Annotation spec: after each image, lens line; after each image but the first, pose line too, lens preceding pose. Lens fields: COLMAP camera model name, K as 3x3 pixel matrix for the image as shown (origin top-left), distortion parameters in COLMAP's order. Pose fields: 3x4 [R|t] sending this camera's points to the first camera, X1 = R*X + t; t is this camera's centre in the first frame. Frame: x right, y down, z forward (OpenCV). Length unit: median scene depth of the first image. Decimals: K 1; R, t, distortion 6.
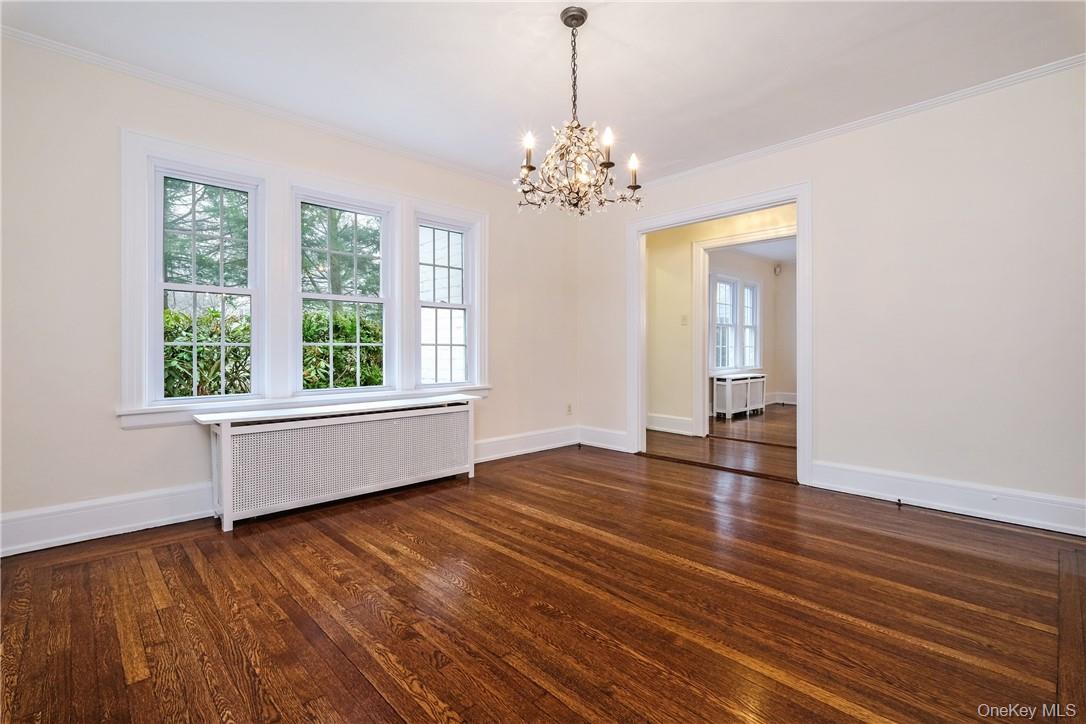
lens RADIAL K [[482.0, 0, 543.9], [0, 482.0, 359.1], [0, 0, 1]] dist [-0.001826, -0.000303]
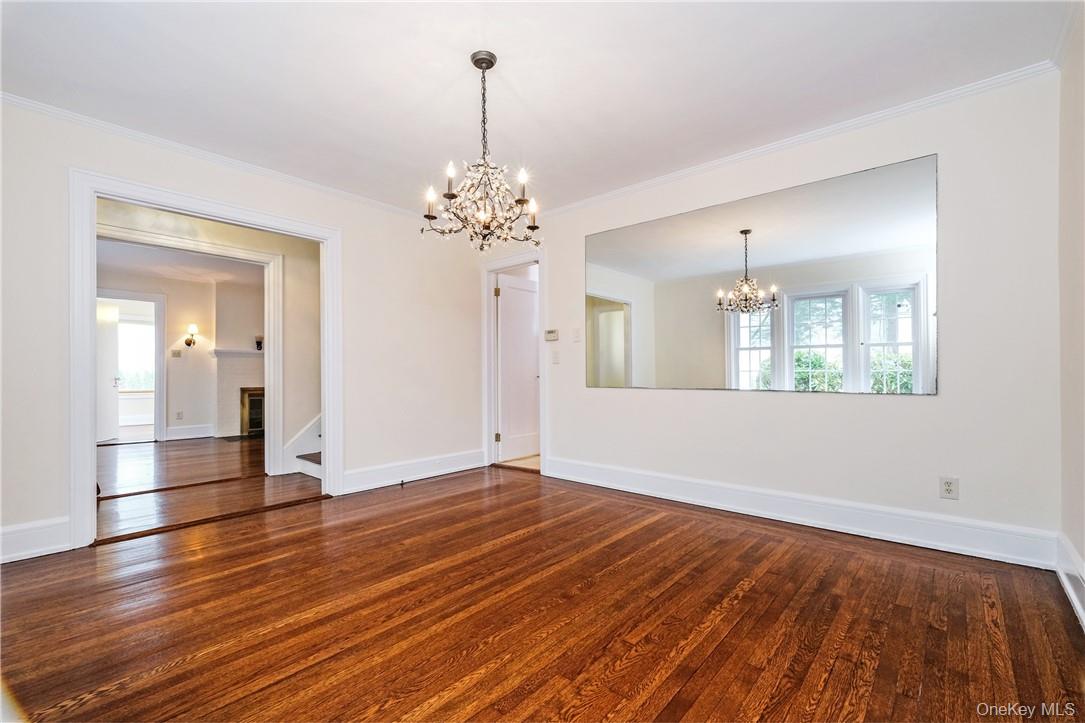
lens RADIAL K [[481.6, 0, 543.4], [0, 481.6, 358.6], [0, 0, 1]] dist [-0.001826, -0.000303]
pose [[-0.088854, 0.029698, 0.995602, -0.955644], [0.025362, 0.999299, -0.027545, -0.023444], [-0.995722, 0.022803, -0.089545, 0.936319]]
